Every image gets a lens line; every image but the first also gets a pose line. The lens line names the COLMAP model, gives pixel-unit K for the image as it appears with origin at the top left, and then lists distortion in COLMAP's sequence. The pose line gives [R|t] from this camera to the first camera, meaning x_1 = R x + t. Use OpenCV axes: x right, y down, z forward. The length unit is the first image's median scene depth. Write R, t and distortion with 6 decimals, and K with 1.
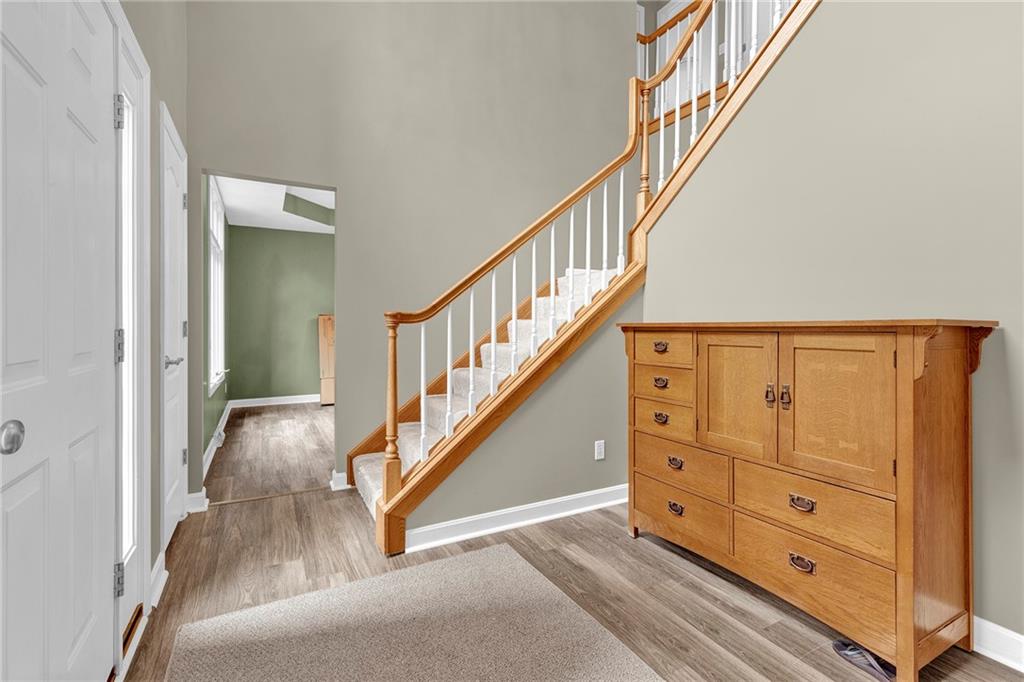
lens RADIAL K [[461.1, 0, 511.3], [0, 461.1, 325.5], [0, 0, 1]] dist [0.003764, 0.000842]
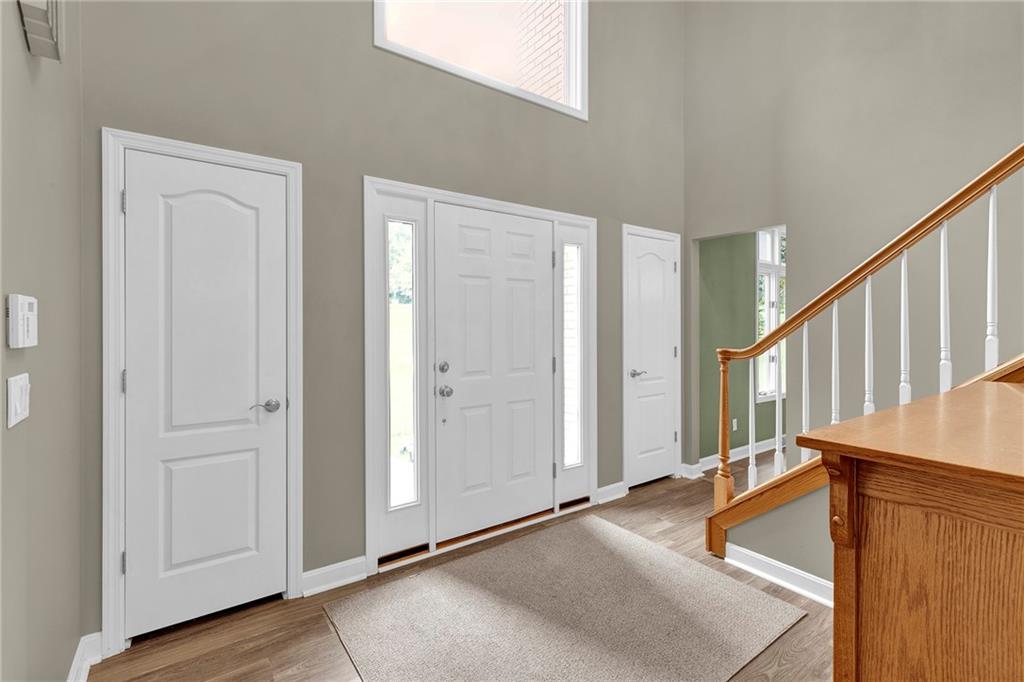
lens RADIAL K [[461.1, 0, 511.3], [0, 461.1, 325.5], [0, 0, 1]] dist [0.003764, 0.000842]
pose [[0.124466, -0.002269, -0.992221, 0.841682], [0.005293, 0.999985, -0.001623, -0.091729], [0.992210, -0.005050, 0.124476, 0.332226]]
